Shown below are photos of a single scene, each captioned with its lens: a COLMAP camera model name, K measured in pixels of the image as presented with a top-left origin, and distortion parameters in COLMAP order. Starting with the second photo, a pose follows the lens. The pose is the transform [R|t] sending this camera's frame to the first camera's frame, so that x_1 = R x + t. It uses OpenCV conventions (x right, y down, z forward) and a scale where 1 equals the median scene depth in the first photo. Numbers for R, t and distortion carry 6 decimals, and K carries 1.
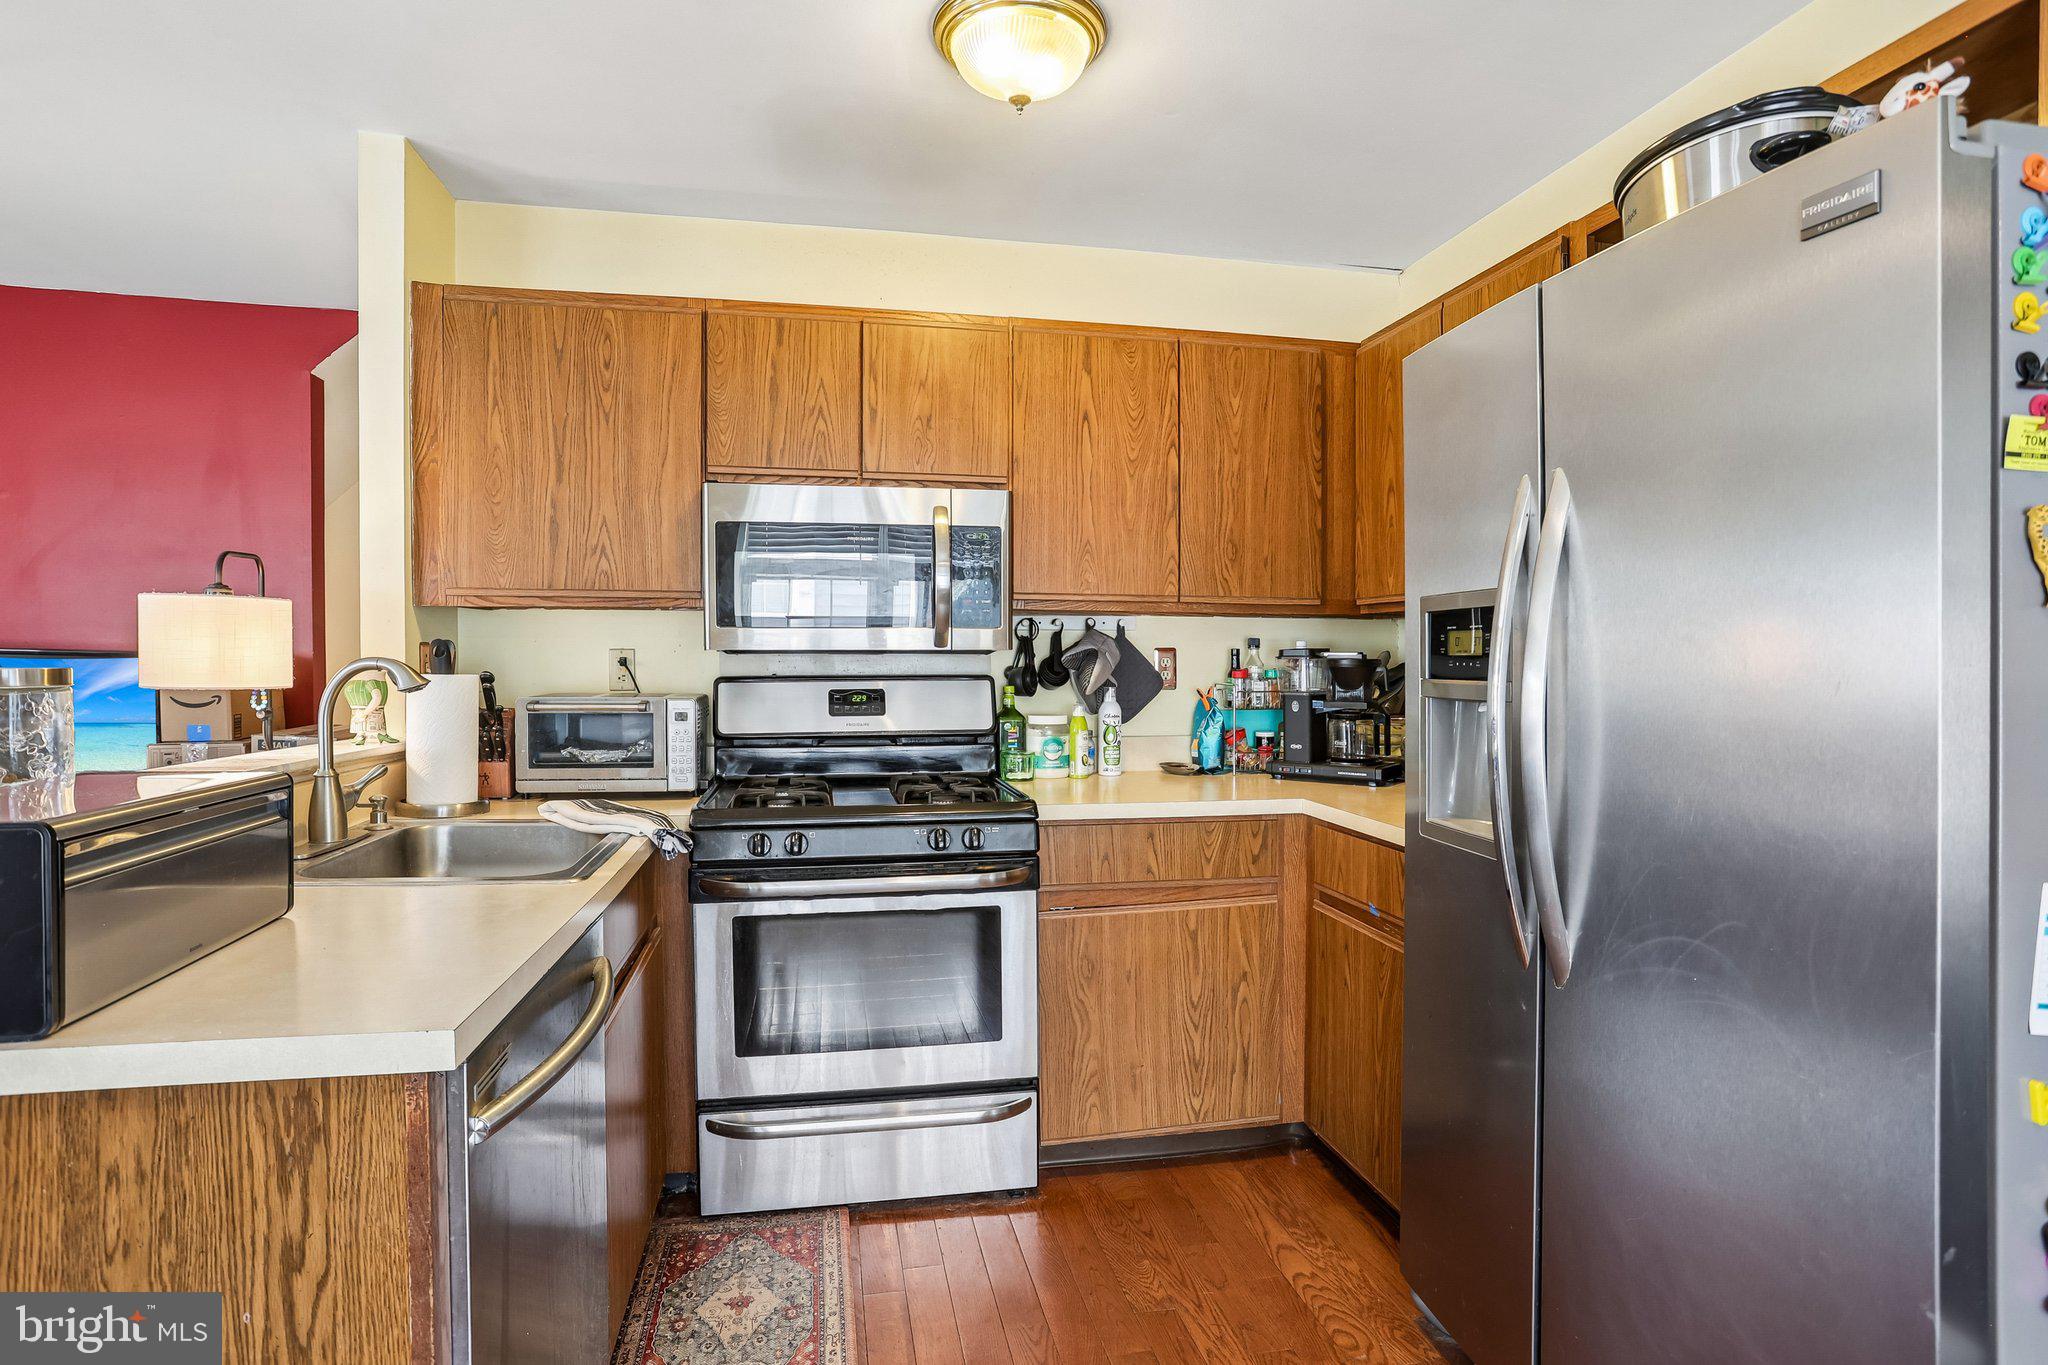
lens RADIAL K [[1034.1, 0, 998.4], [0, 1034.1, 679.0], [0, 0, 1]] dist [-0.073665, 0.032013]
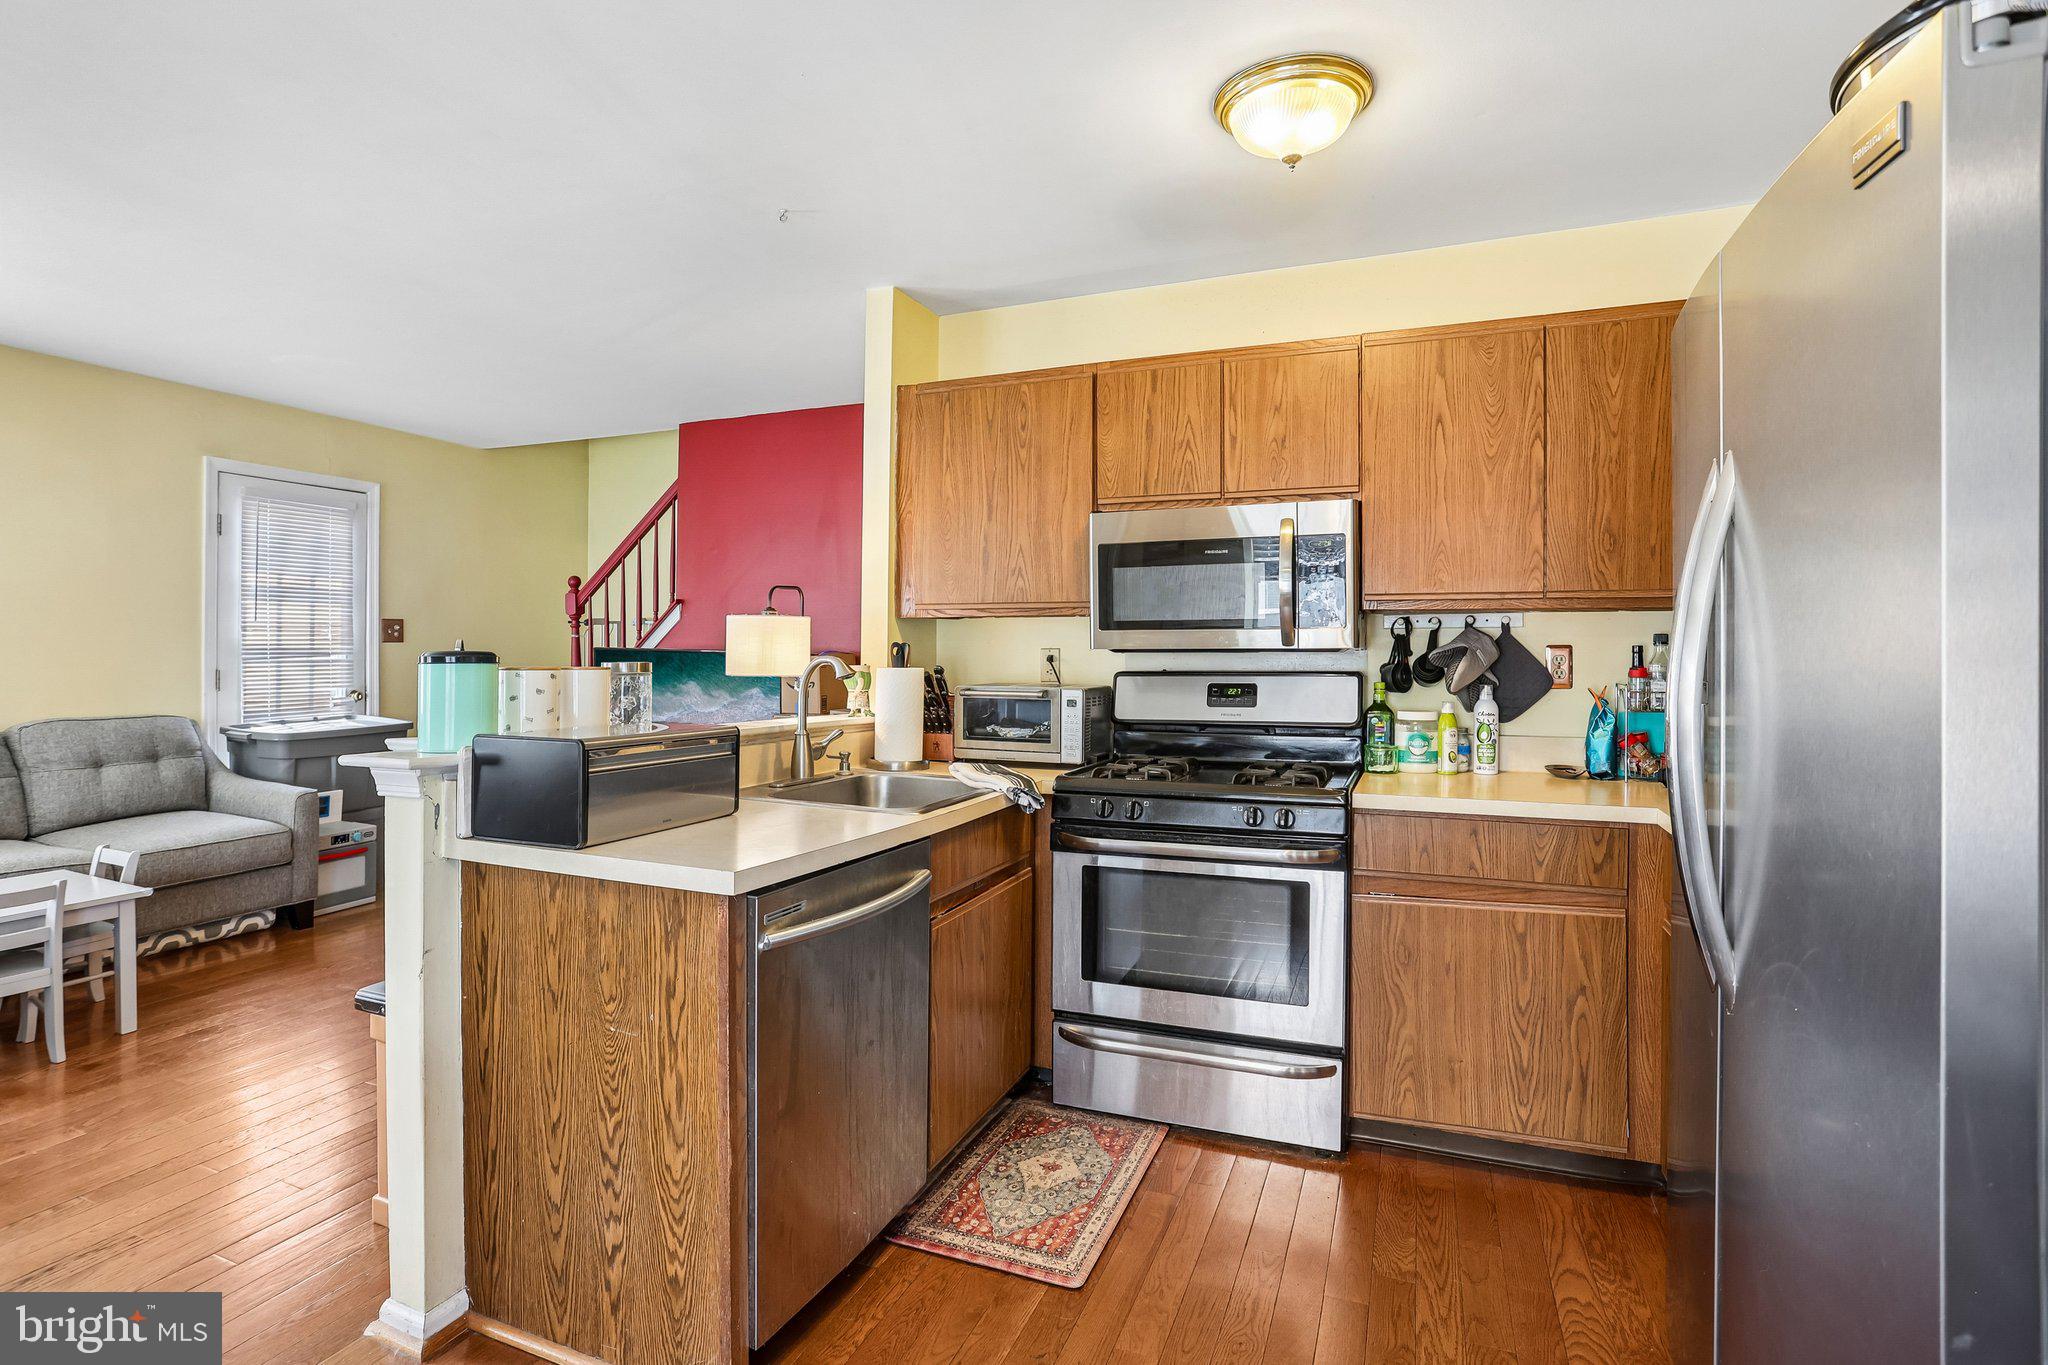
lens RADIAL K [[1002.7, 0, 980.4], [0, 1002.7, 654.7], [0, 0, 1]] dist [-0.064532, 0.029513]
pose [[0.830013, -0.002606, -0.557738, 0.276479], [-0.009824, 0.999766, -0.019291, 0.002393], [0.557657, 0.021491, 0.829793, -0.068036]]
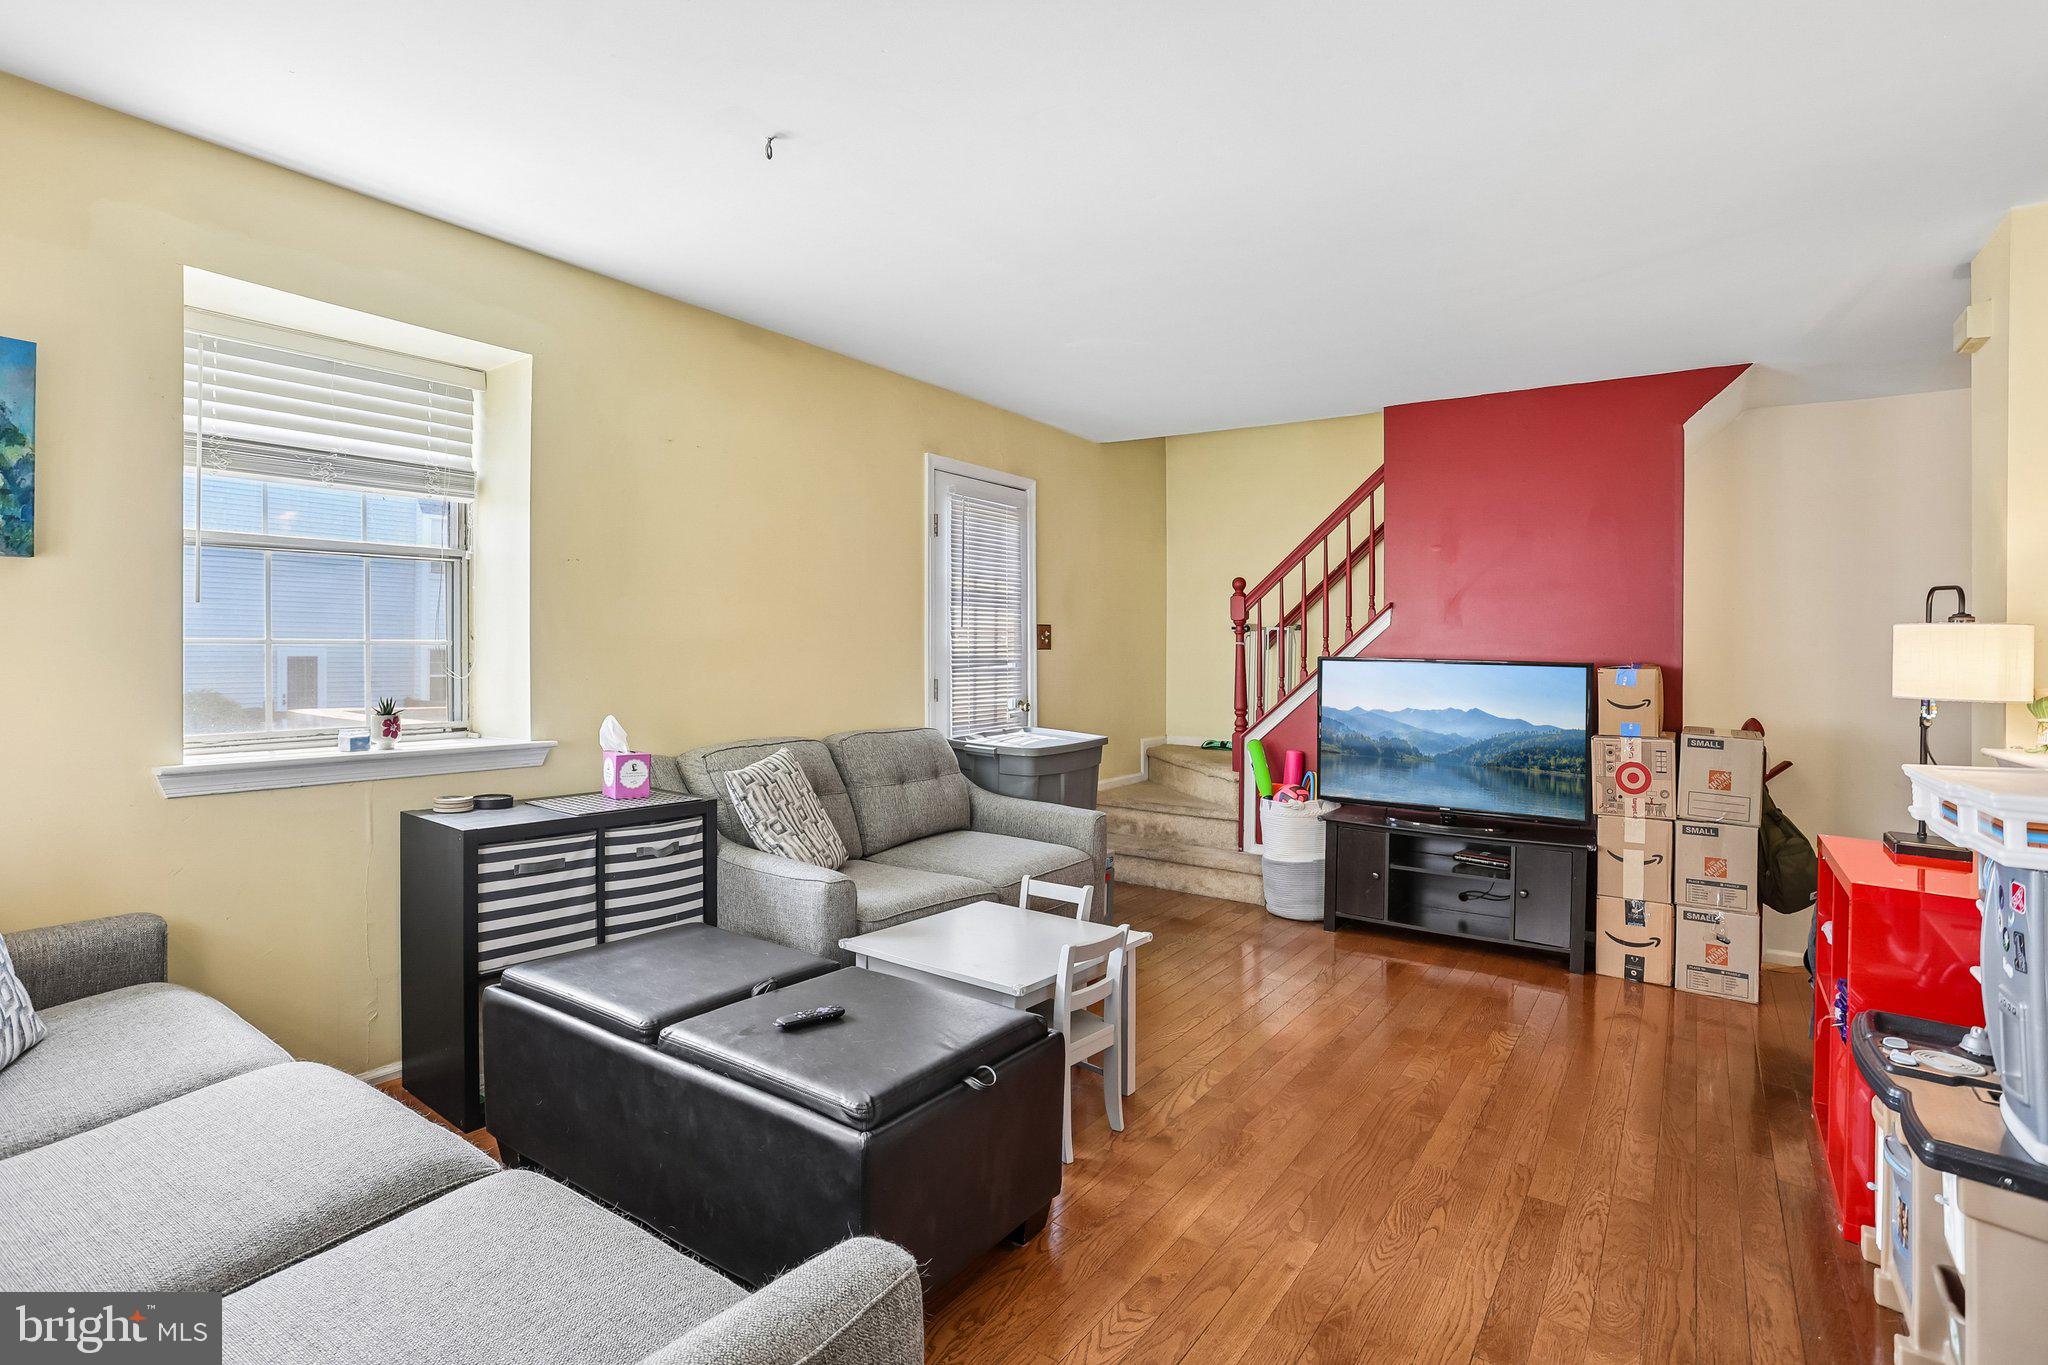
lens RADIAL K [[1002.7, 0, 980.4], [0, 1002.7, 654.7], [0, 0, 1]] dist [-0.064532, 0.029513]
pose [[0.688065, -0.002102, -0.725646, -0.706802], [-0.017656, 0.999651, -0.019638, 0.000393], [0.725434, 0.026324, 0.687788, -0.588516]]
